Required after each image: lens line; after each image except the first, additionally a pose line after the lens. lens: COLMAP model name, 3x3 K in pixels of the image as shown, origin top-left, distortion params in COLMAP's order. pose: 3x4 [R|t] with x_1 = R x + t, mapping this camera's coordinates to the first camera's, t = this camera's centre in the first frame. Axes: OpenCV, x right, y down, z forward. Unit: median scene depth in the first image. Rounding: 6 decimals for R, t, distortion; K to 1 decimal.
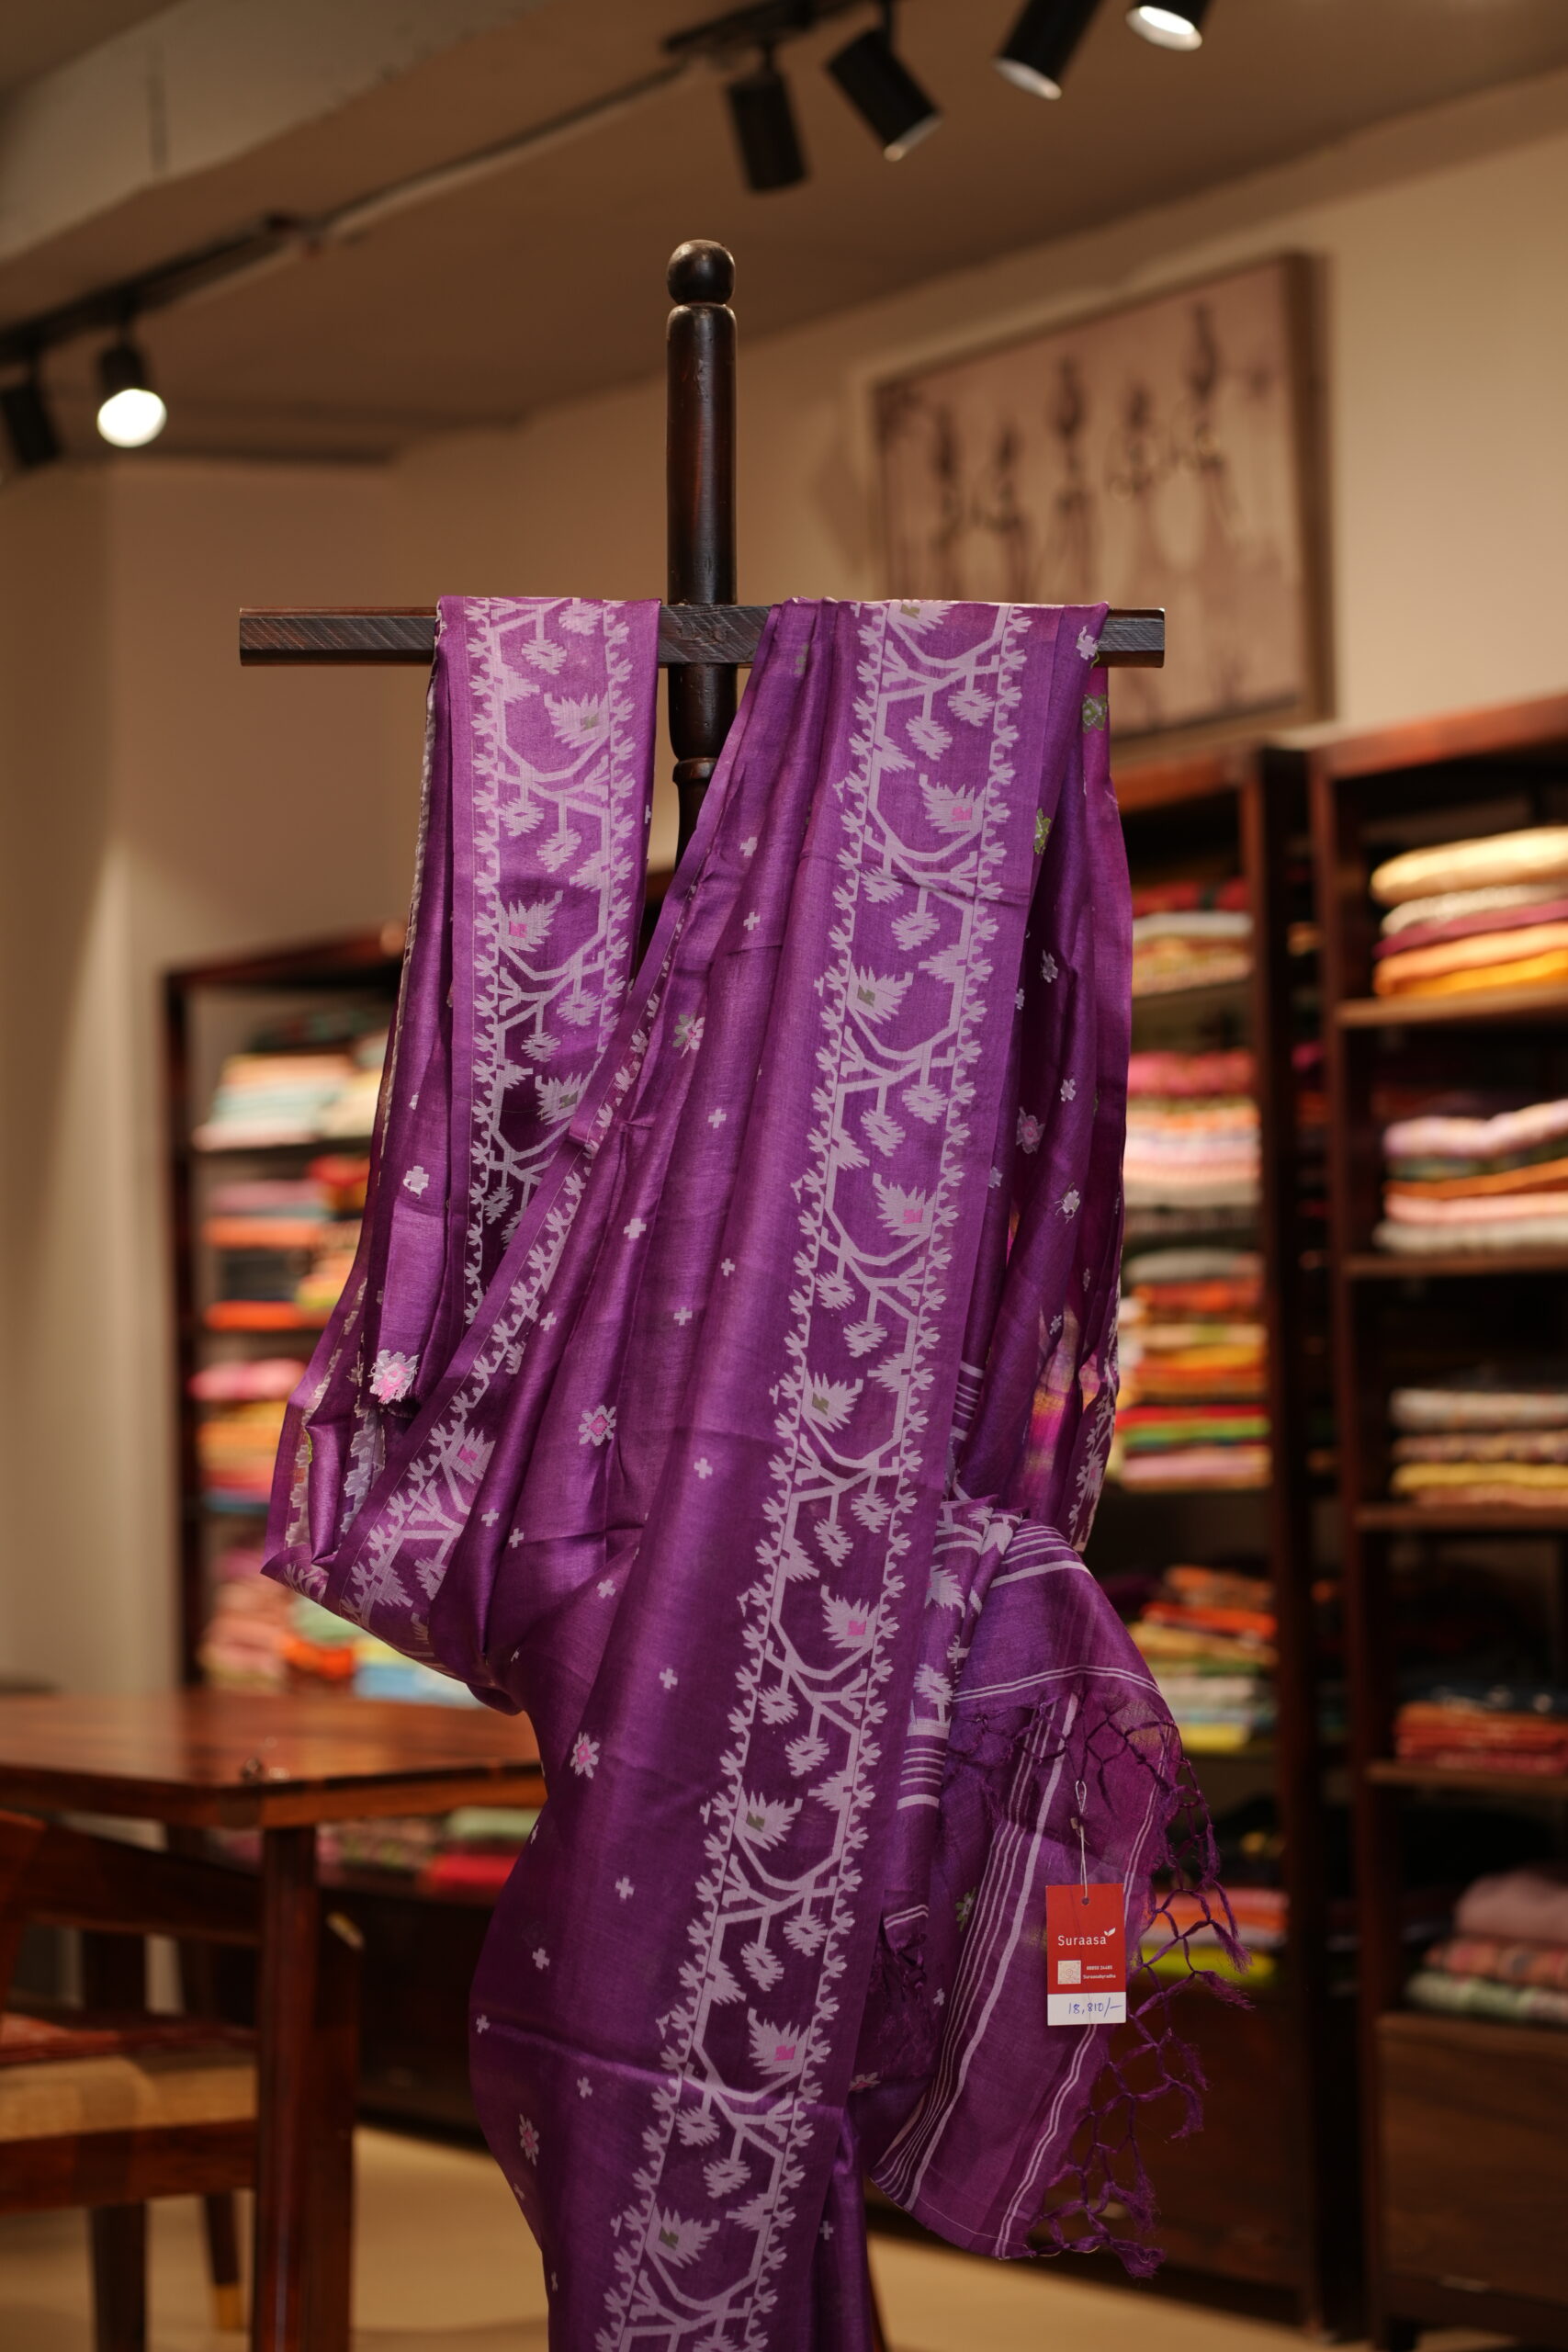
lens RADIAL K [[5555.8, 0, 739.7], [0, 5555.8, 1173.0], [0, 0, 1]] dist [-0.004039, 0.323805]
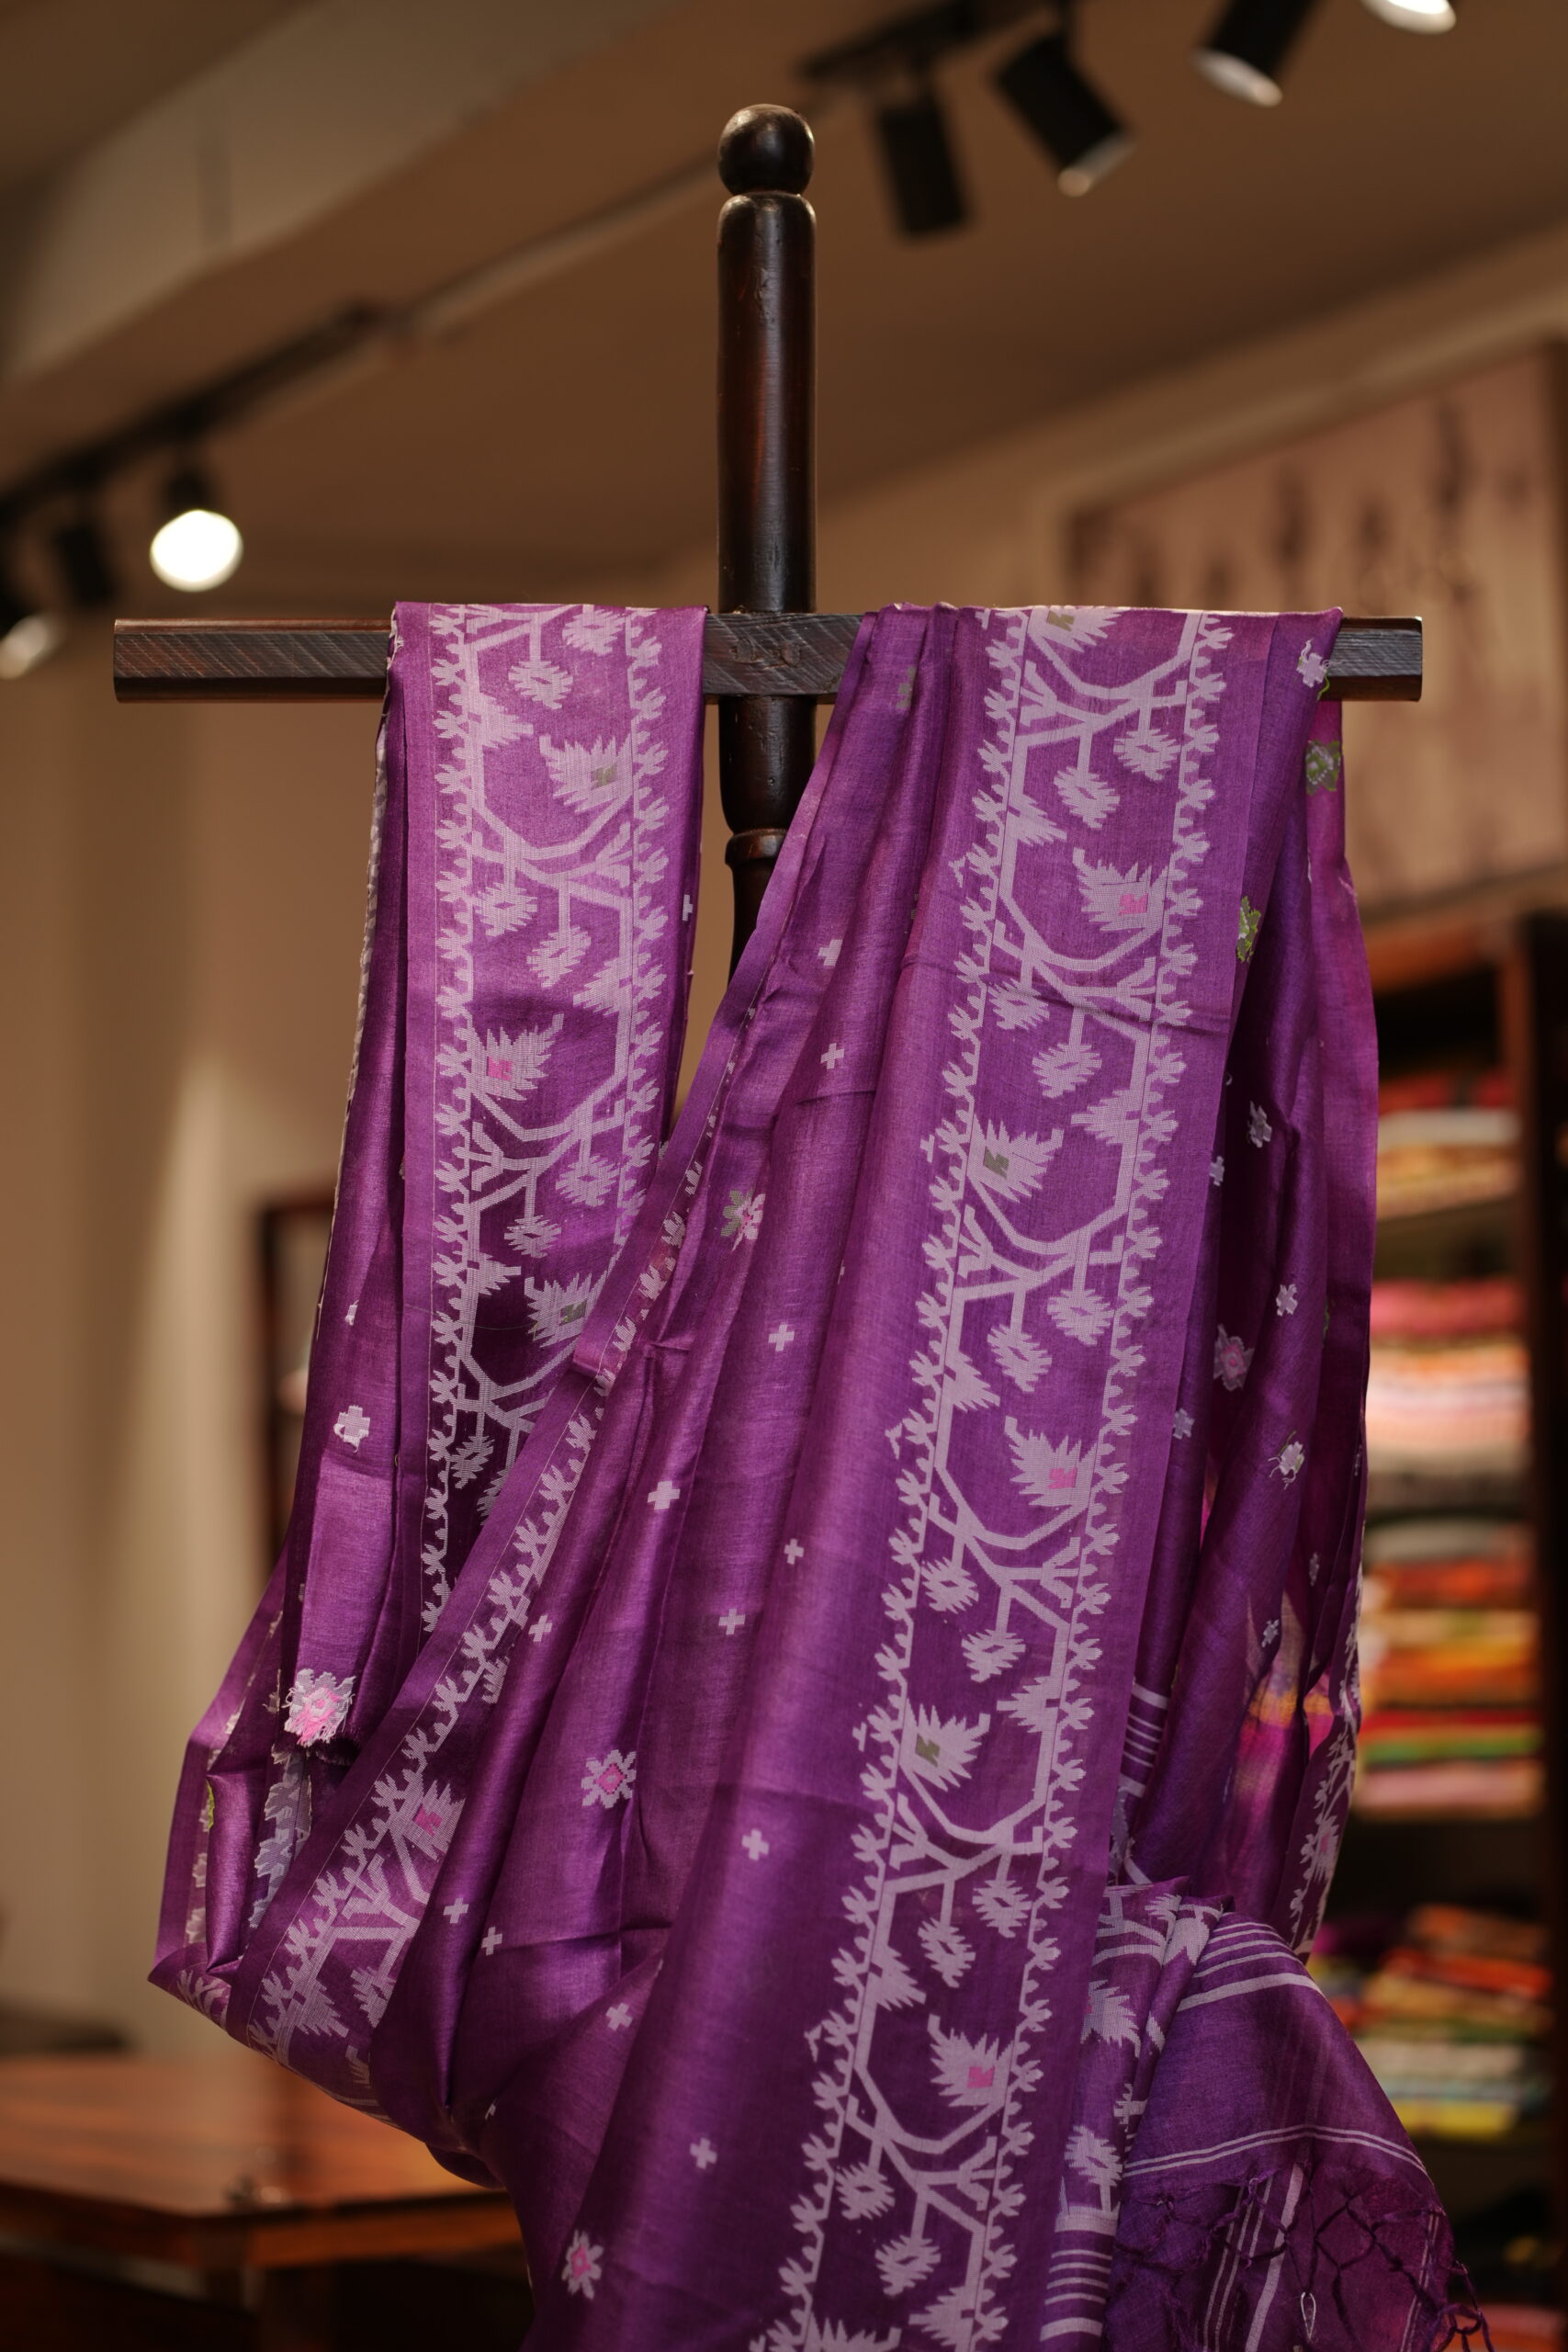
lens RADIAL K [[5575.6, 0, 736.4], [0, 5575.6, 1213.6], [0, 0, 1]] dist [0.017197, -0.030917]
pose [[0.999167, -0.000572, -0.040798, 0.018658], [-0.001086, 0.999174, -0.040621, 0.003035], [0.040787, 0.040631, 0.998341, 0.297644]]
